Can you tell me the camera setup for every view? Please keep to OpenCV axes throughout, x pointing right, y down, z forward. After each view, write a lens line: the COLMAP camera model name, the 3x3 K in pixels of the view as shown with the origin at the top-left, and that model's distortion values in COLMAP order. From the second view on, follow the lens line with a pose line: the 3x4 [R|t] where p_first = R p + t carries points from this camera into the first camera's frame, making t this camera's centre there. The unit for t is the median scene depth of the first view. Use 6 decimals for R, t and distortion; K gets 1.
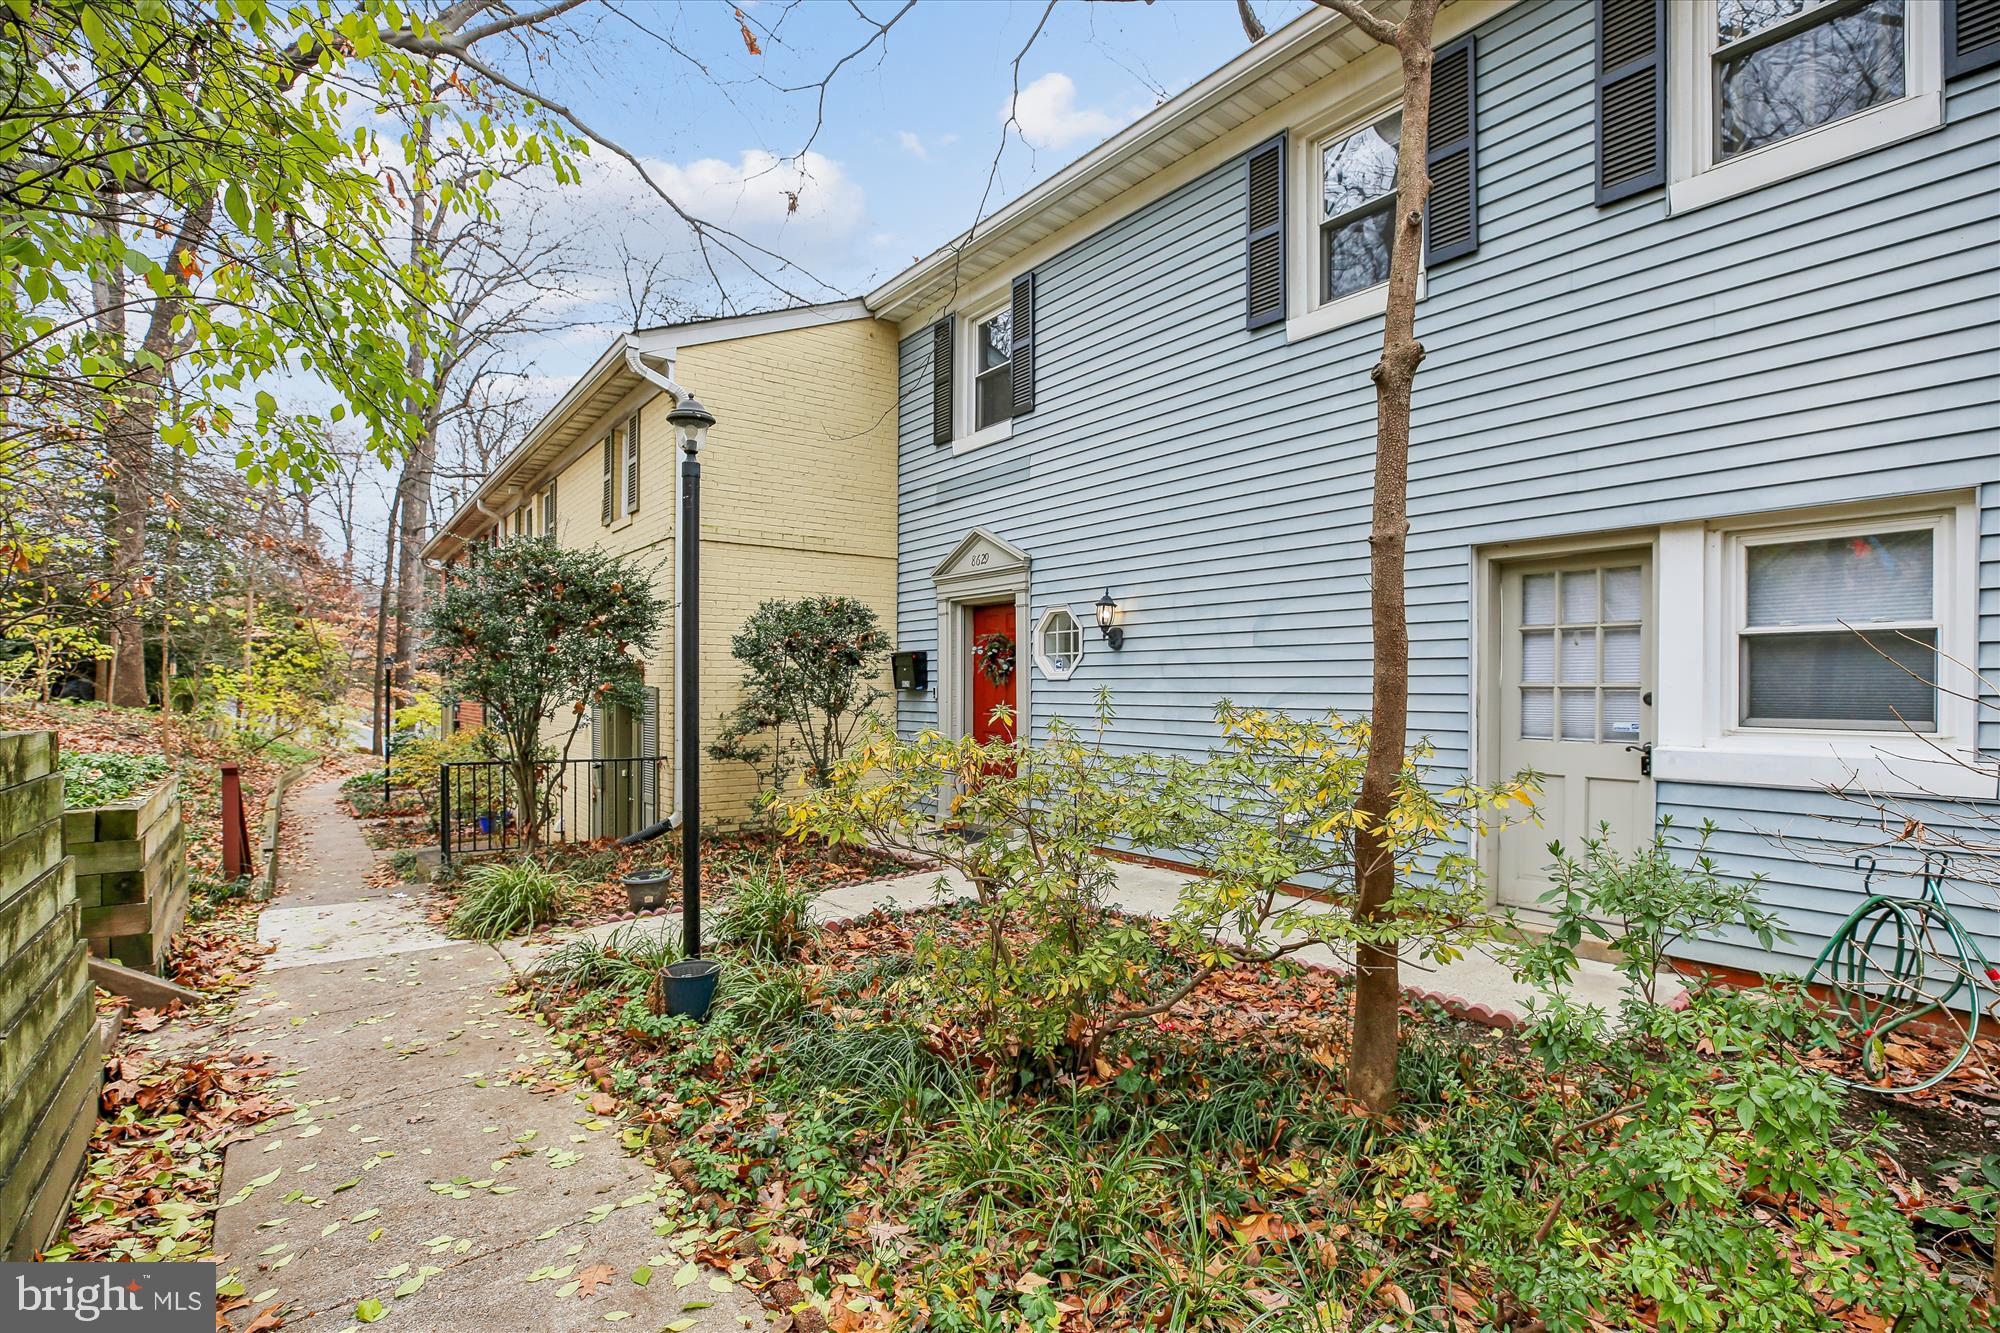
lens RADIAL K [[919.7, 0, 963.3], [0, 919.7, 688.3], [0, 0, 1]] dist [-0.029151, 0.001634]
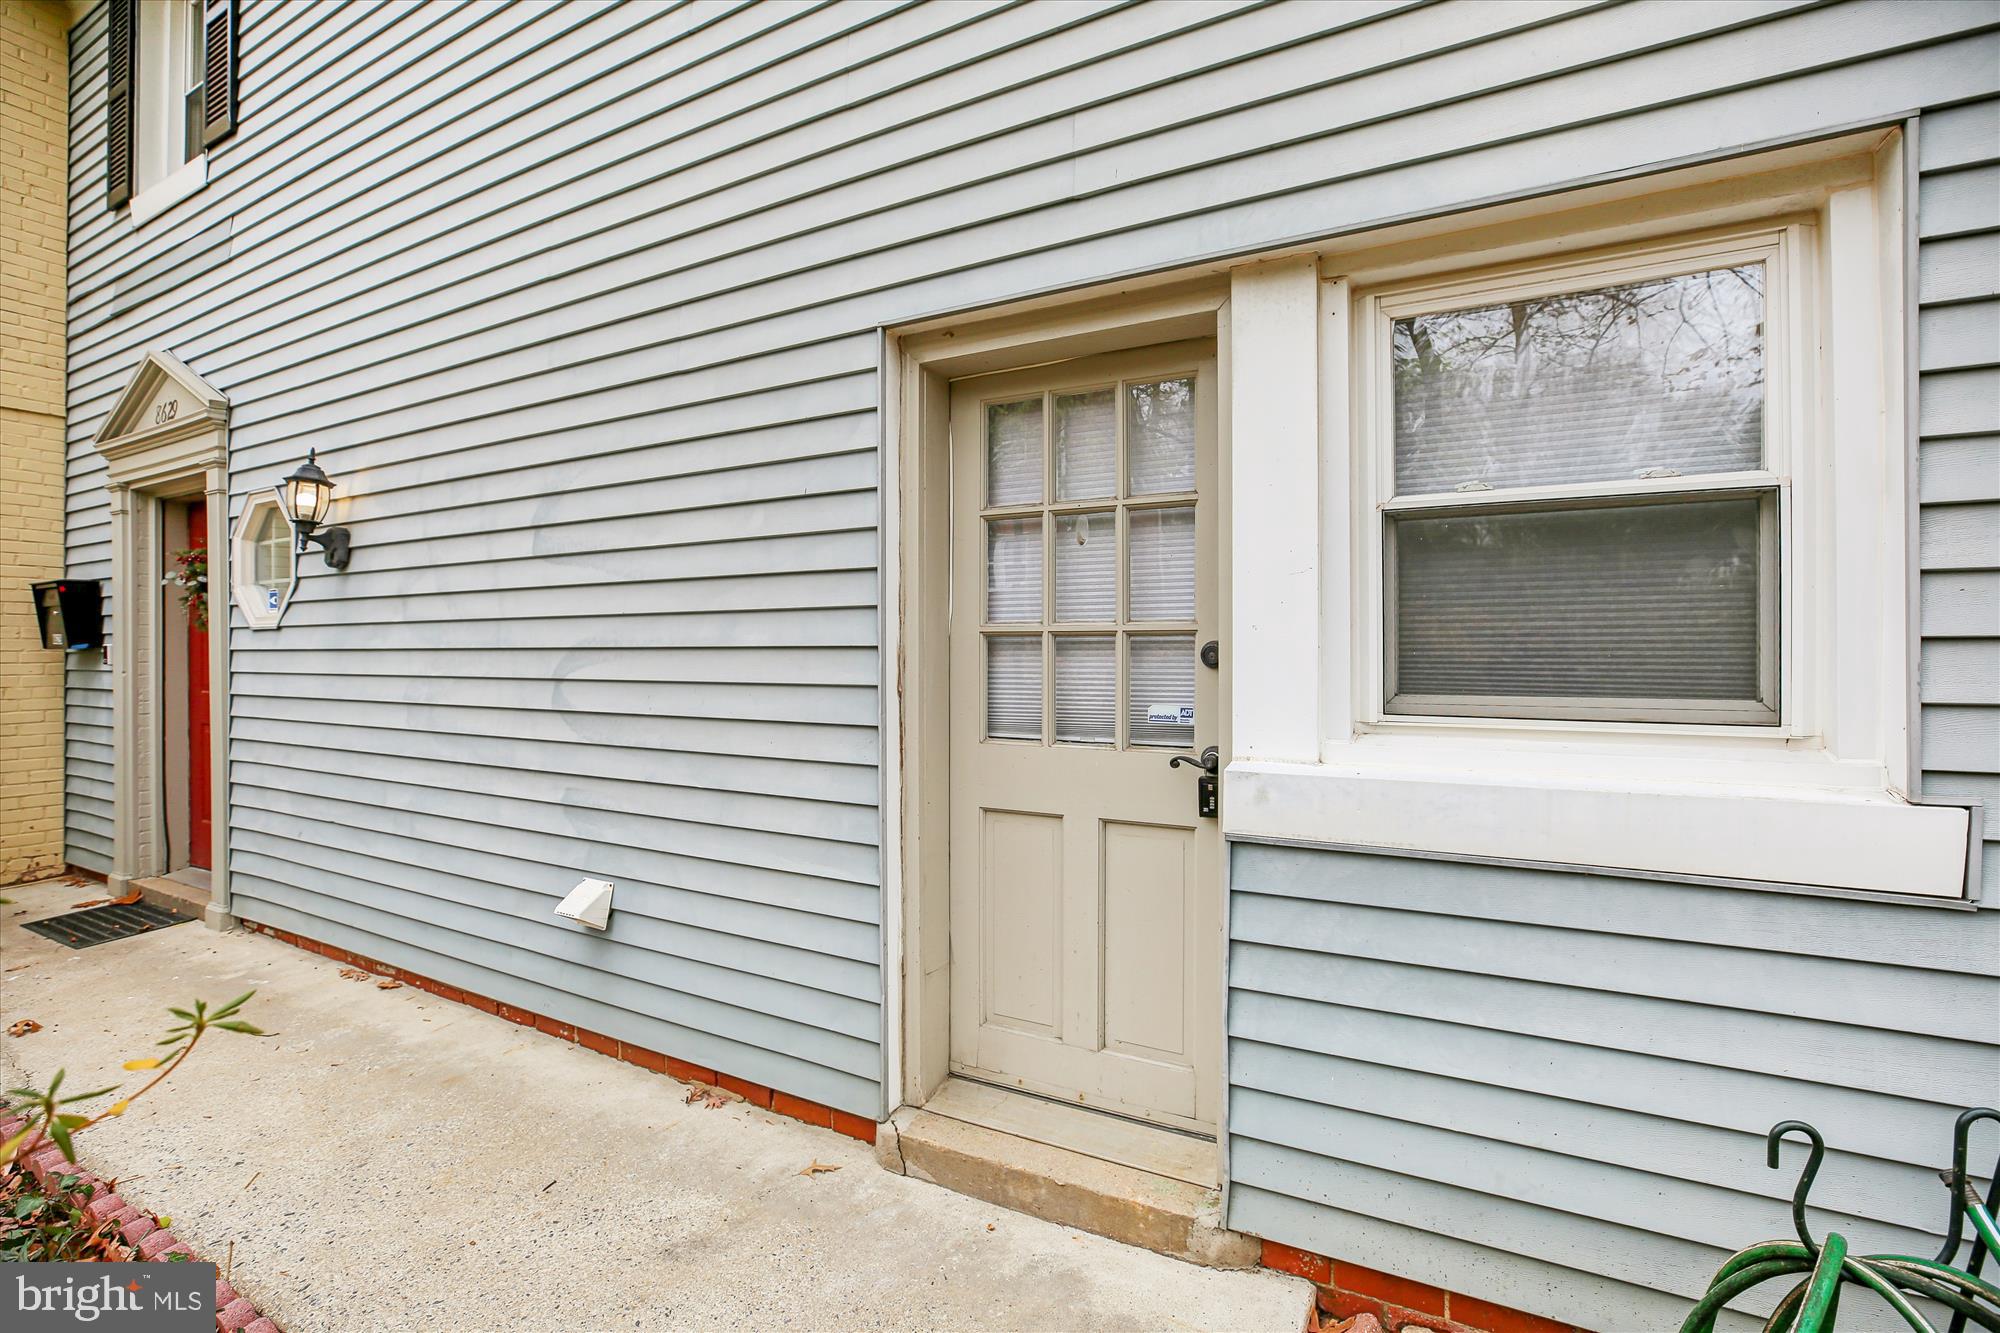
lens RADIAL K [[919.7, 0, 976.9], [0, 919.7, 644.7], [0, 0, 1]] dist [-0.029151, 0.001634]
pose [[0.908604, -0.007045, 0.417599, 0.406578], [0.008736, 0.999960, -0.002136, 0.005587], [-0.417567, 0.005589, 0.908629, 0.560676]]
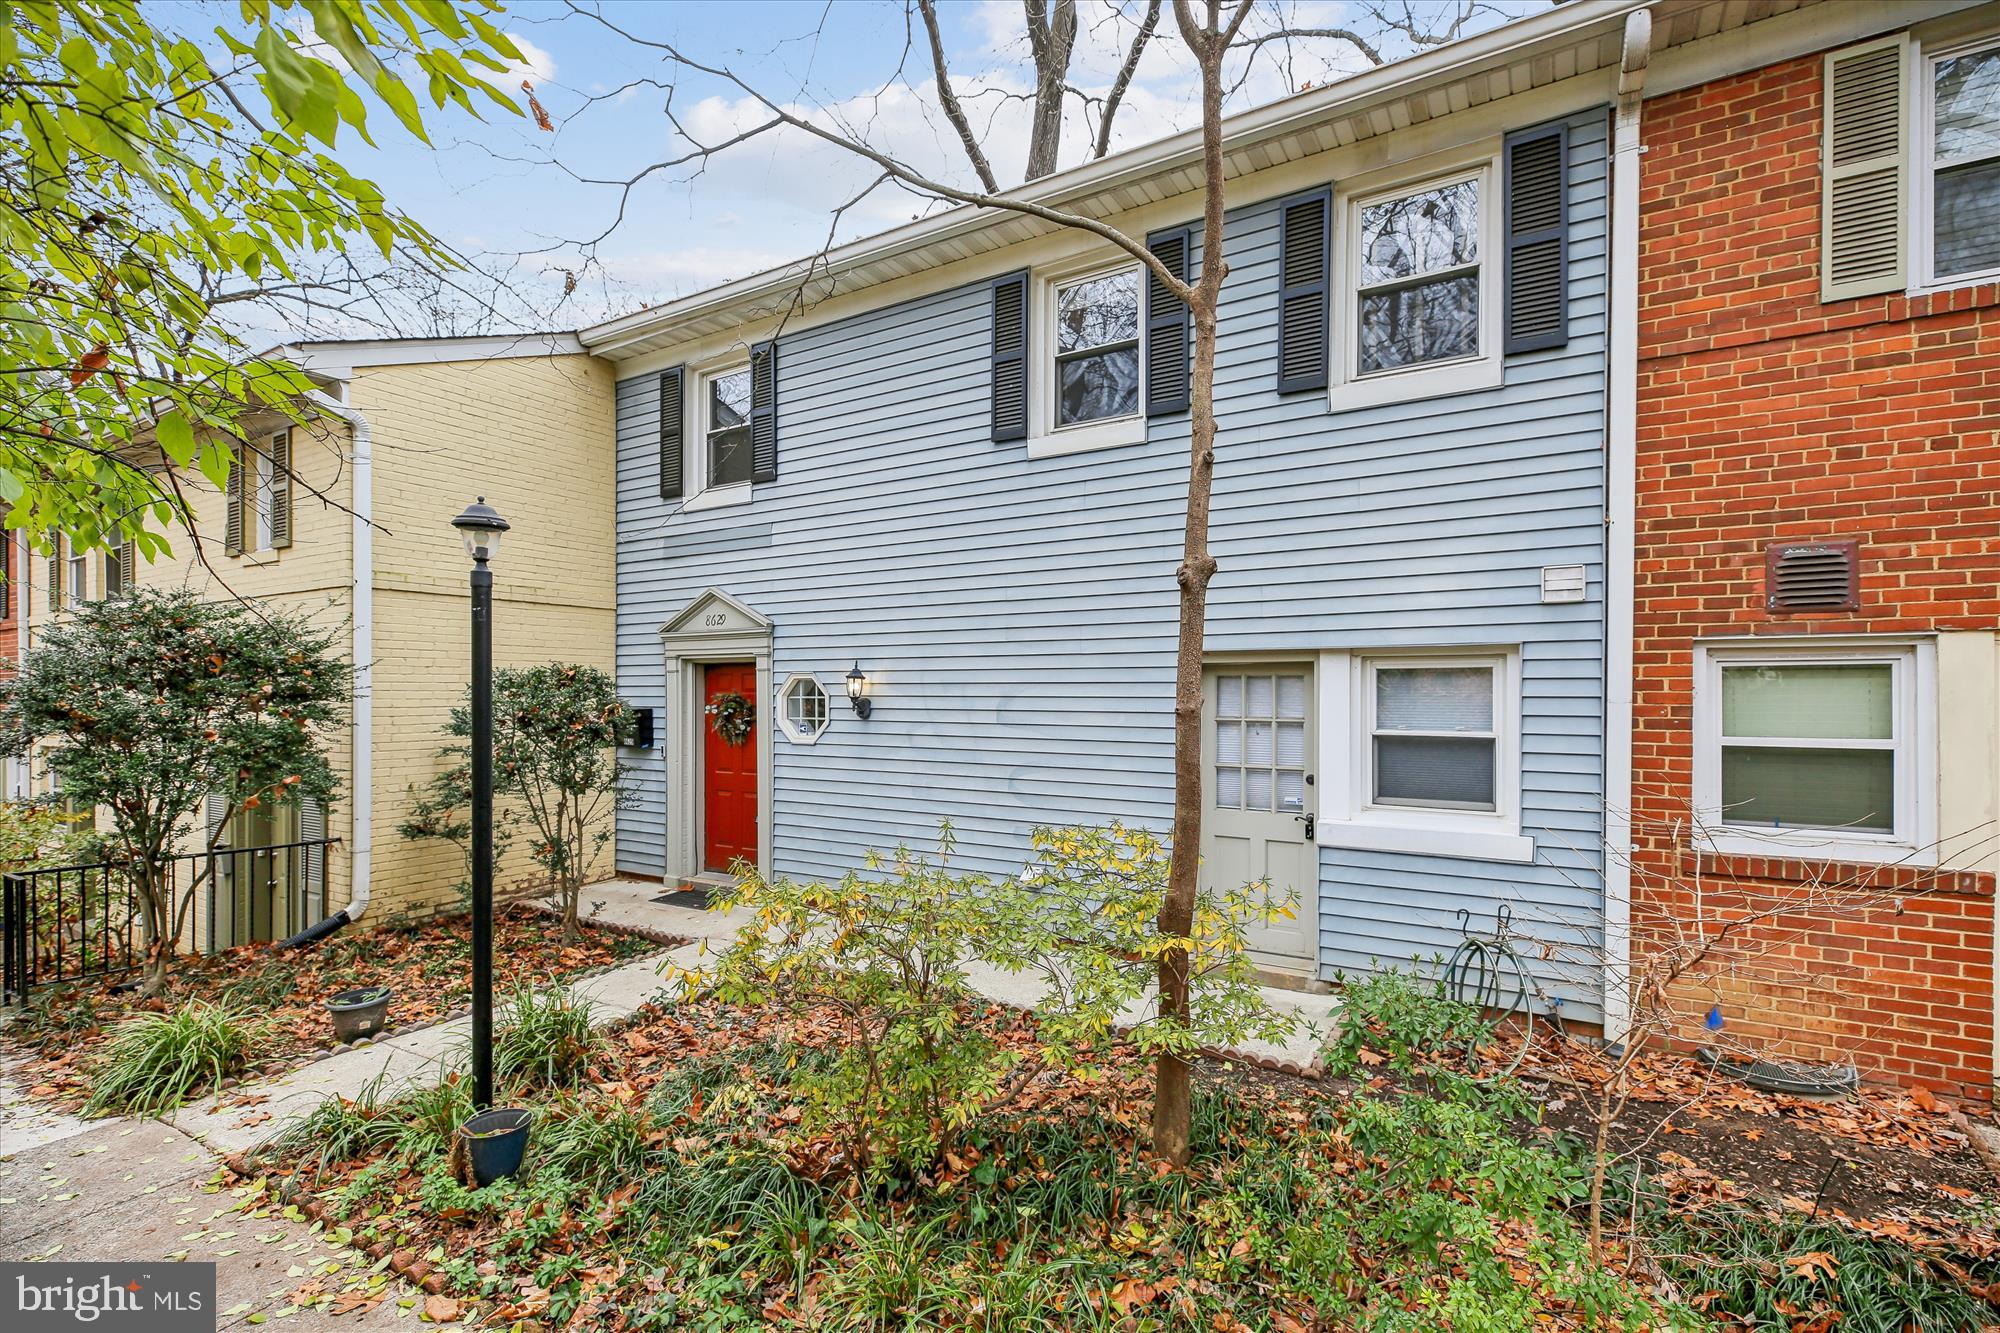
lens RADIAL K [[919.7, 0, 961.2], [0, 919.7, 687.1], [0, 0, 1]] dist [-0.029151, 0.001634]
pose [[0.933928, -0.006457, 0.357402, -0.155348], [0.007969, 0.999964, -0.002760, -0.109709], [-0.357371, 0.005426, 0.933947, -0.035172]]
